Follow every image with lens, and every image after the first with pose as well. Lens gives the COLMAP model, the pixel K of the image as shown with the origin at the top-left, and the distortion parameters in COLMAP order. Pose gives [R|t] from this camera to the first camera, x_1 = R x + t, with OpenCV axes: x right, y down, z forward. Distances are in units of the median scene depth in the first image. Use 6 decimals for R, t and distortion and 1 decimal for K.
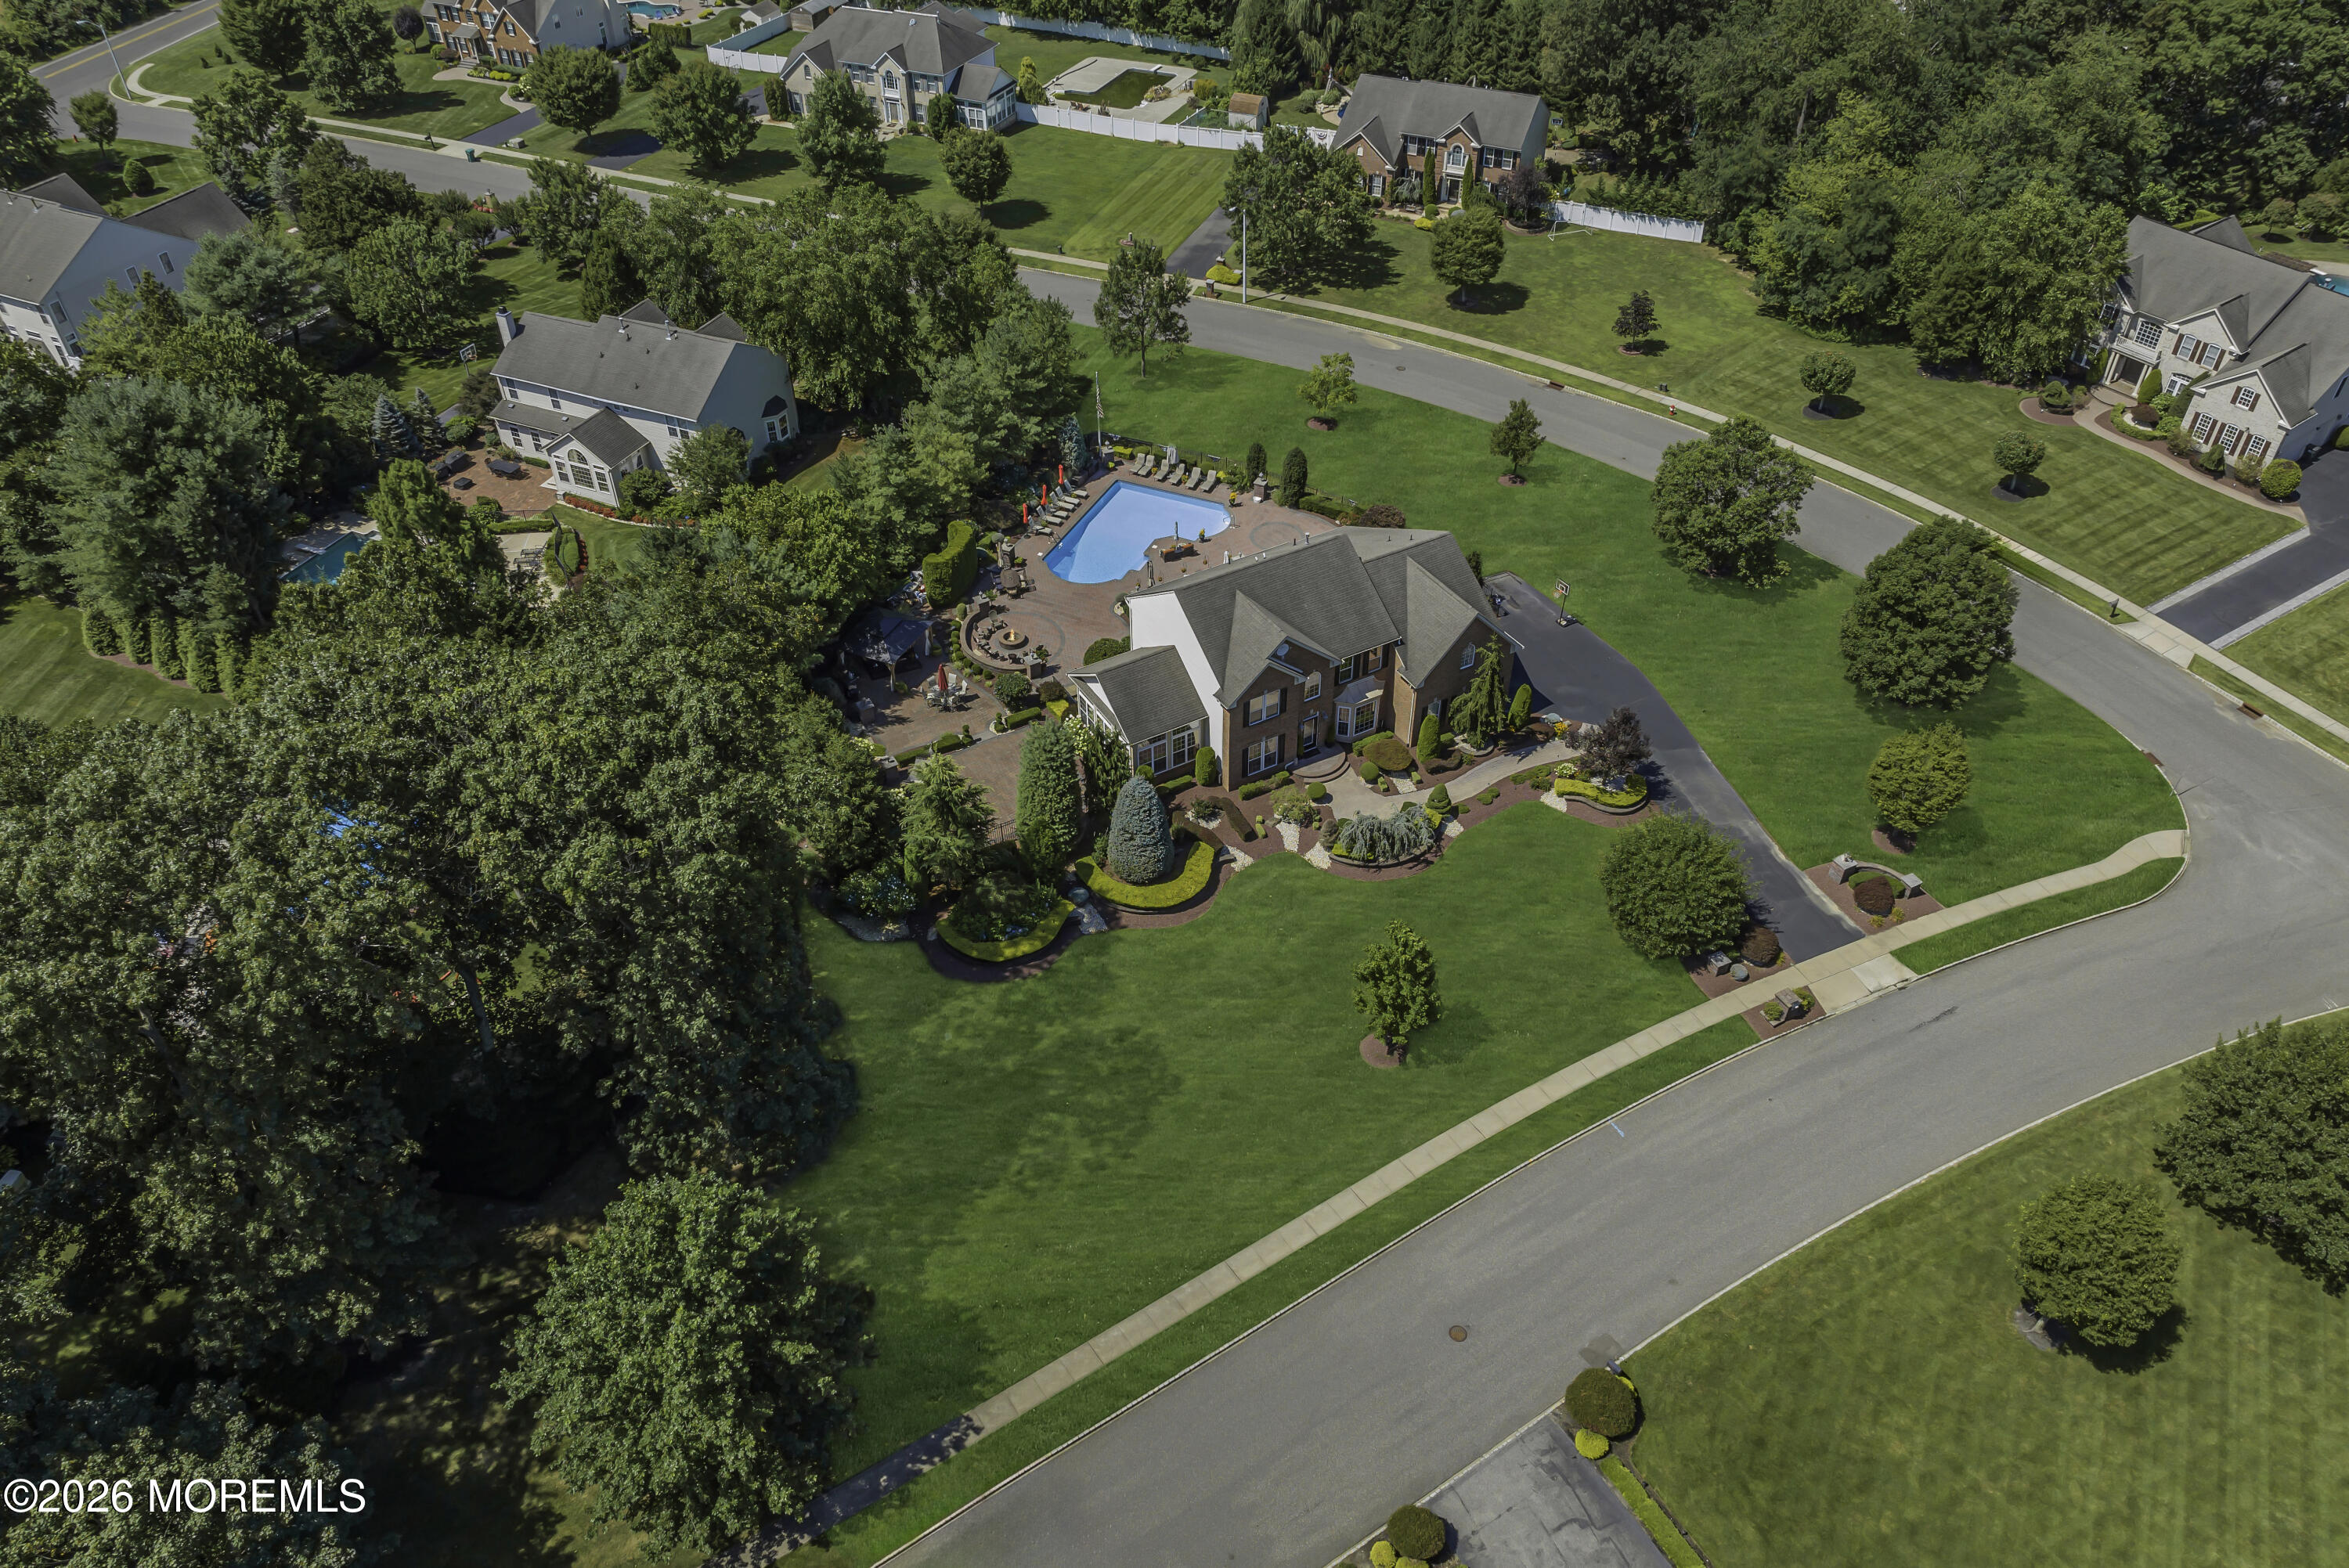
lens RADIAL K [[1638.0, 0, 1174.5], [0, 1638.0, 784.0], [0, 0, 1]] dist [-0.038534, -0.001089]
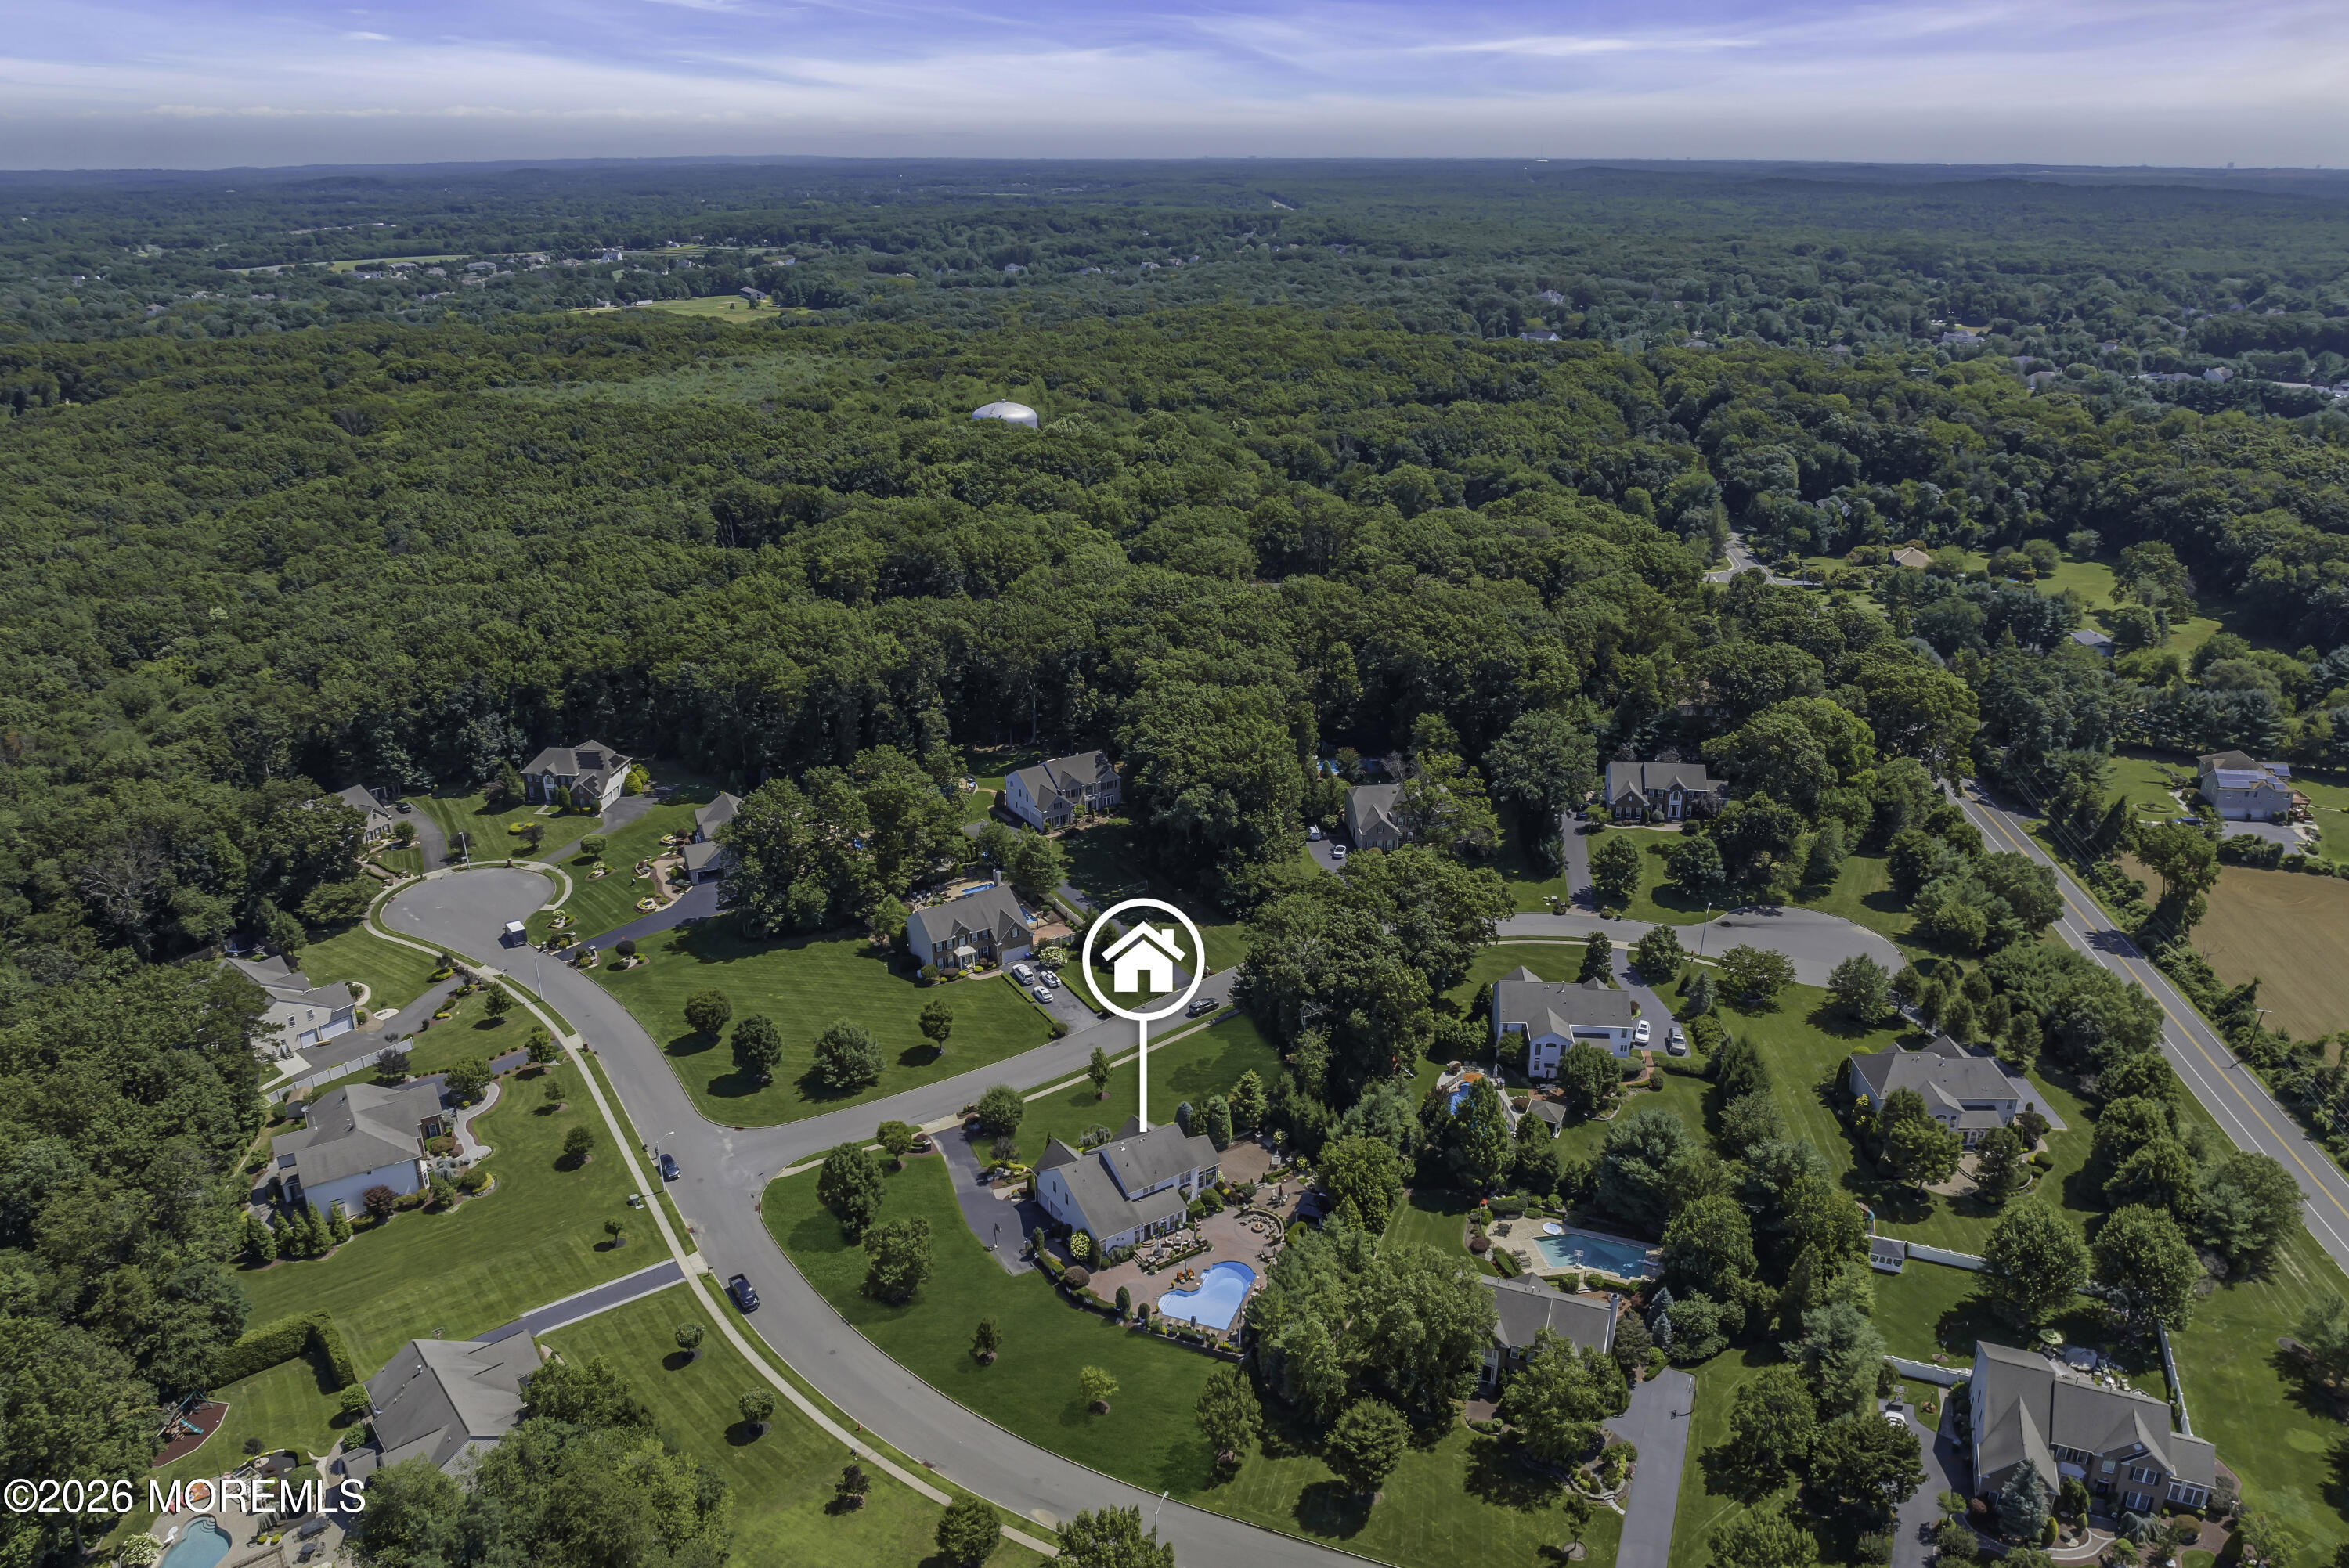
lens RADIAL K [[1662.9, 0, 1174.5], [0, 1662.9, 784.0], [0, 0, 1]] dist [-0.048017, 0.015456]
pose [[-0.998257, 0.032098, -0.049517, 0.107853], [-0.028771, 0.467899, 0.883314, -2.493857], [0.051522, 0.883199, -0.466160, 1.650411]]
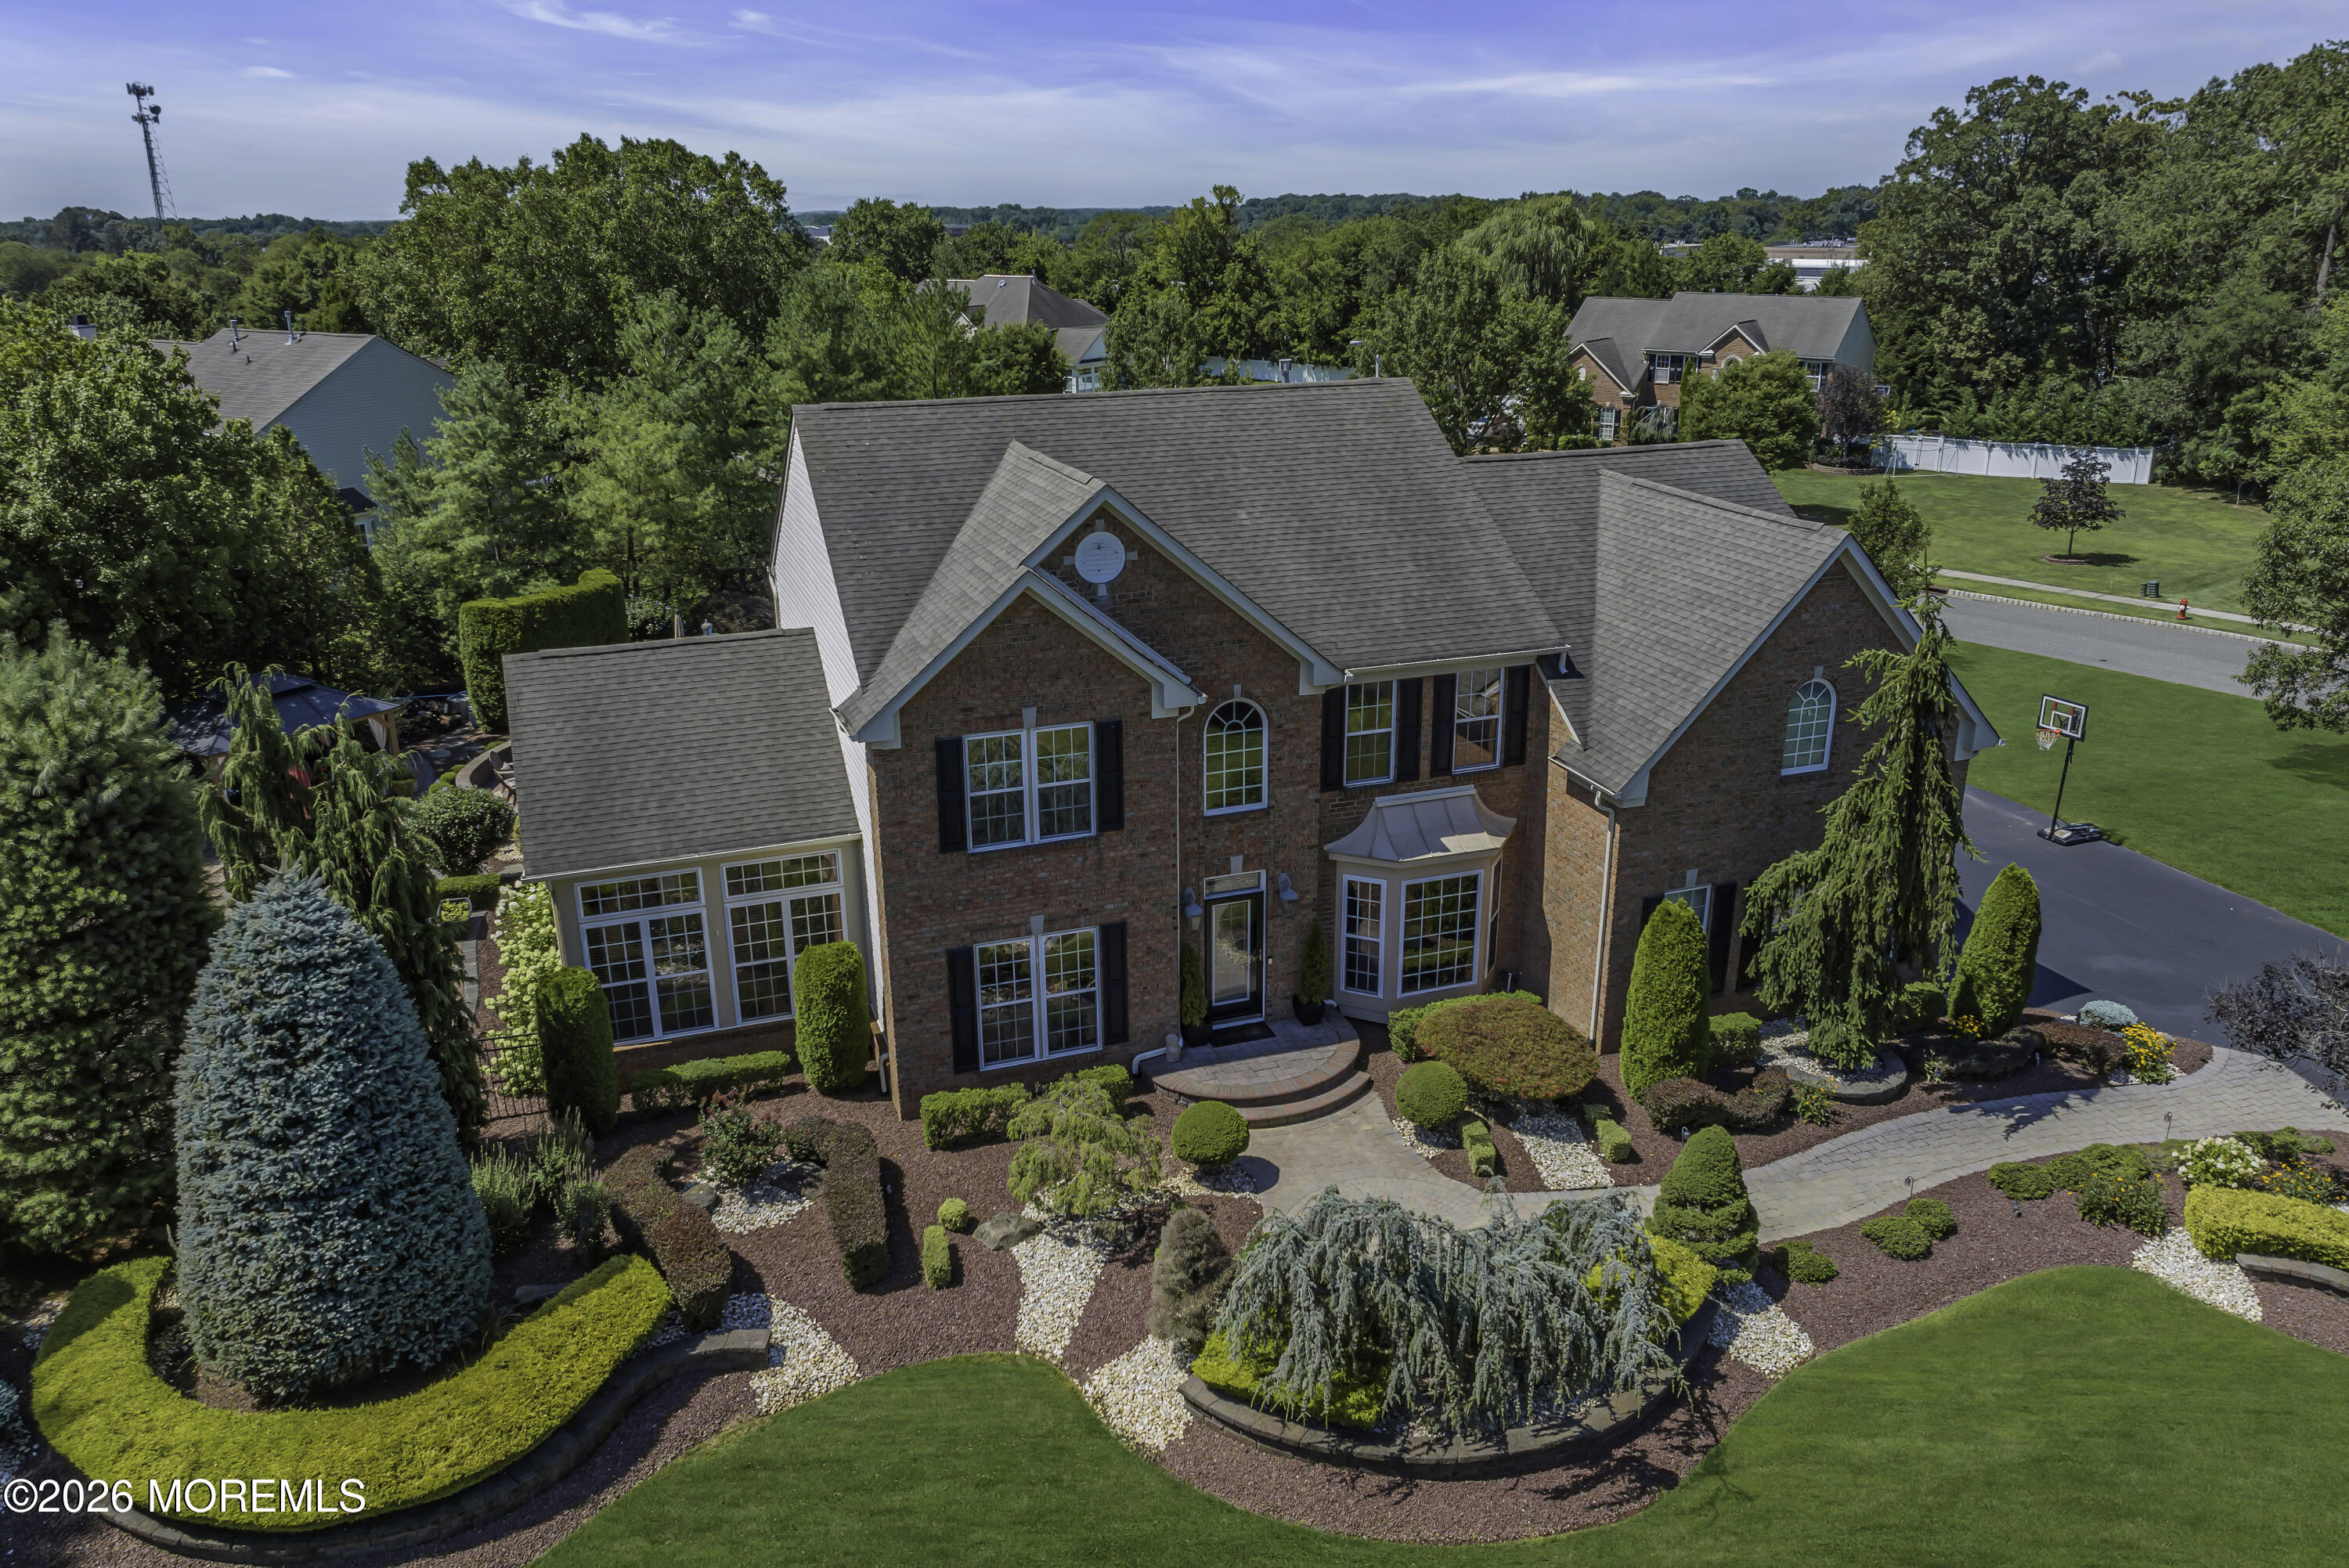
lens RADIAL K [[1649.8, 0, 1176.6], [0, 1649.8, 799.6], [0, 0, 1]] dist [-0.034014, -0.000974]
pose [[0.985583, 0.060023, -0.158185, 0.116024], [-0.112384, 0.931144, -0.346901, 0.044007], [0.126471, 0.359677, 0.924466, 0.721649]]
